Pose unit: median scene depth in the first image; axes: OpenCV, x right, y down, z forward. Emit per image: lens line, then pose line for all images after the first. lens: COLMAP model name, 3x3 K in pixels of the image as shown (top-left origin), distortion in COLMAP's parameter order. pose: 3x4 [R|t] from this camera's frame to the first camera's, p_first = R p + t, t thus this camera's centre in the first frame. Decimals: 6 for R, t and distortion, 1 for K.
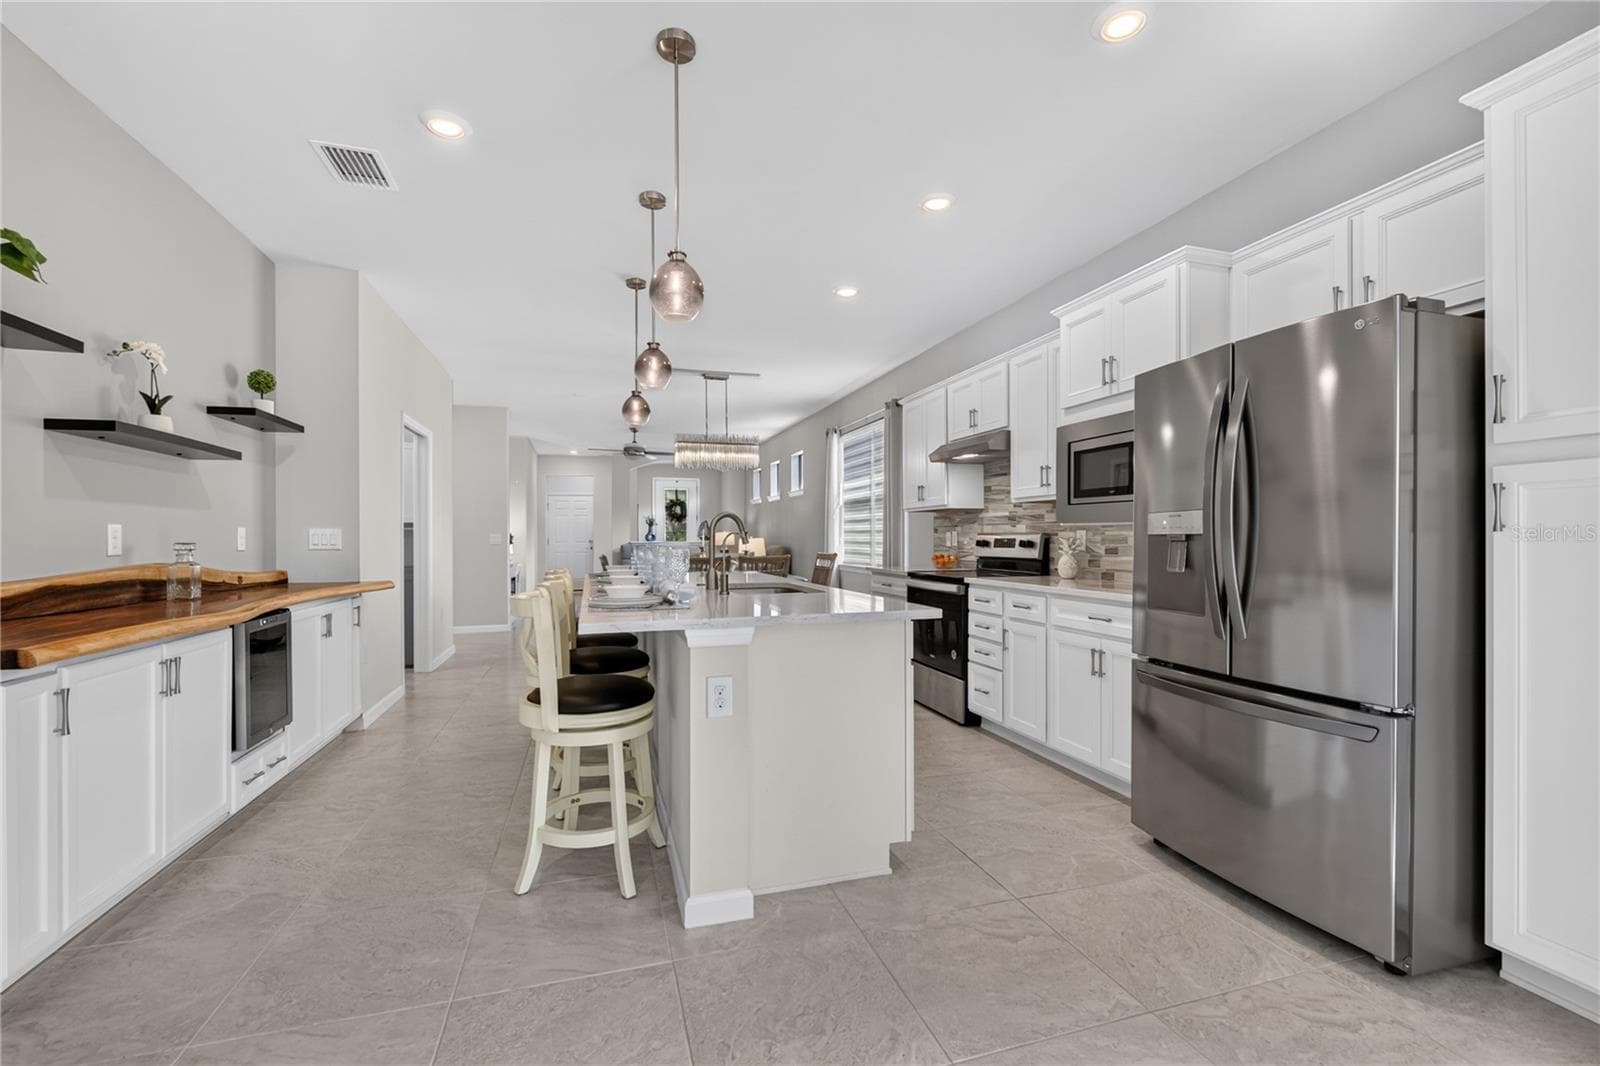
lens RADIAL K [[685.3, 0, 800.0], [0, 685.3, 533.0], [0, 0, 1]] dist [-0.001230, -0.000308]
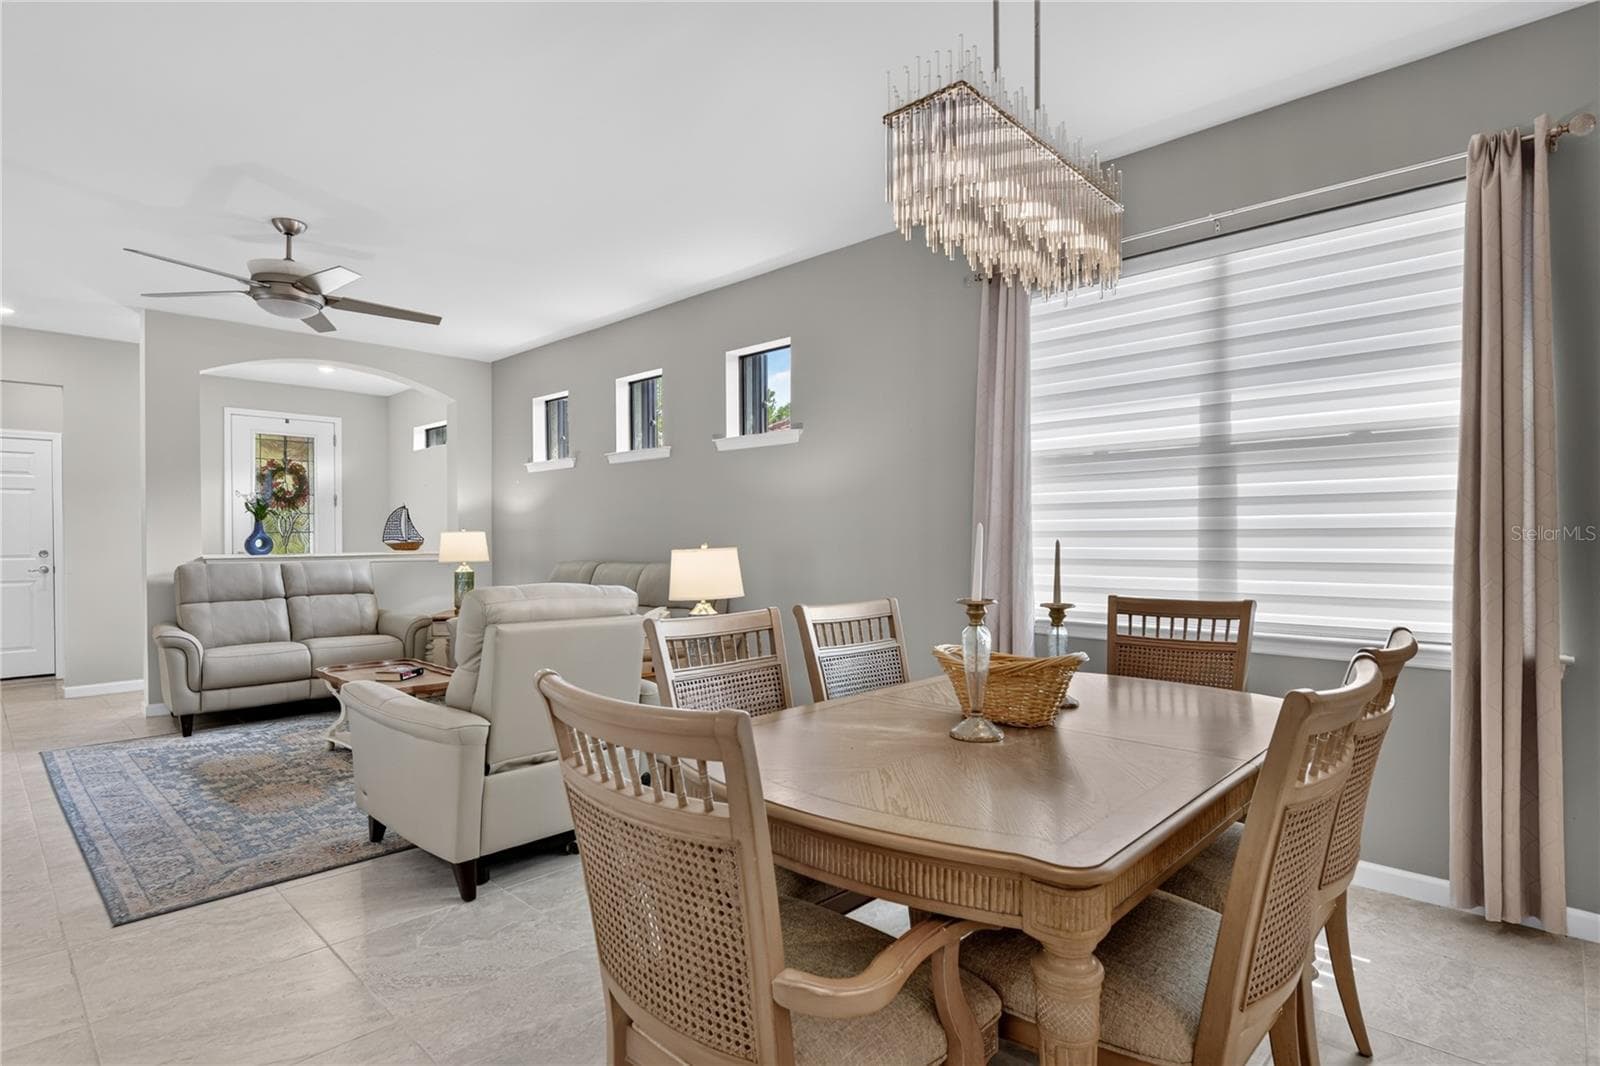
lens RADIAL K [[814.5, 0, 807.4], [0, 814.5, 537.8], [0, 0, 1]] dist [-0.004636, -0.000754]
pose [[0.868664, -0.000464, 0.495401, -0.511337], [-0.002288, 0.999985, 0.004948, -0.001594], [-0.495396, -0.005432, 0.868650, 1.236975]]
